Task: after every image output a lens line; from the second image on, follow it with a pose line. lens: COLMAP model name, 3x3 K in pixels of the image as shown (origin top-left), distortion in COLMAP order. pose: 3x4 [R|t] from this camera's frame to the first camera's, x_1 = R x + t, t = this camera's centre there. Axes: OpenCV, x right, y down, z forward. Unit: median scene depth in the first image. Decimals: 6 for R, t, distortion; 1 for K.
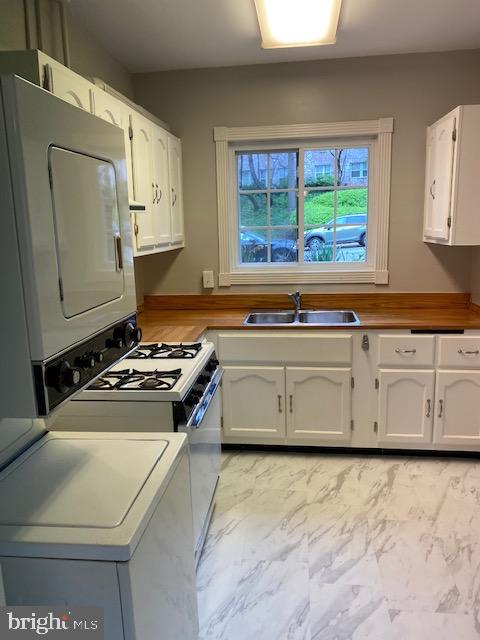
lens RADIAL K [[486.4, 0, 239.1], [0, 486.4, 314.2], [0, 0, 1]] dist [0.075855, -0.138843]
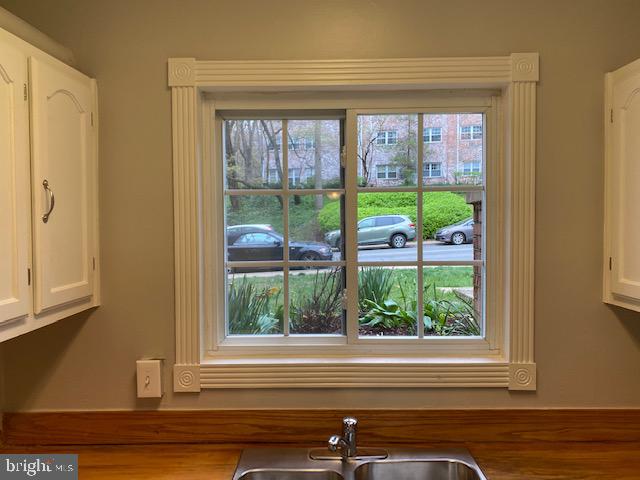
lens RADIAL K [[486.4, 0, 320.3], [0, 486.4, 234.1], [0, 0, 1]] dist [0.075855, -0.138843]
pose [[0.993913, 0.013657, 0.109316, 0.042782], [0.003417, 0.987986, -0.154504, -0.133853], [-0.110113, 0.153937, 0.981926, 0.518285]]
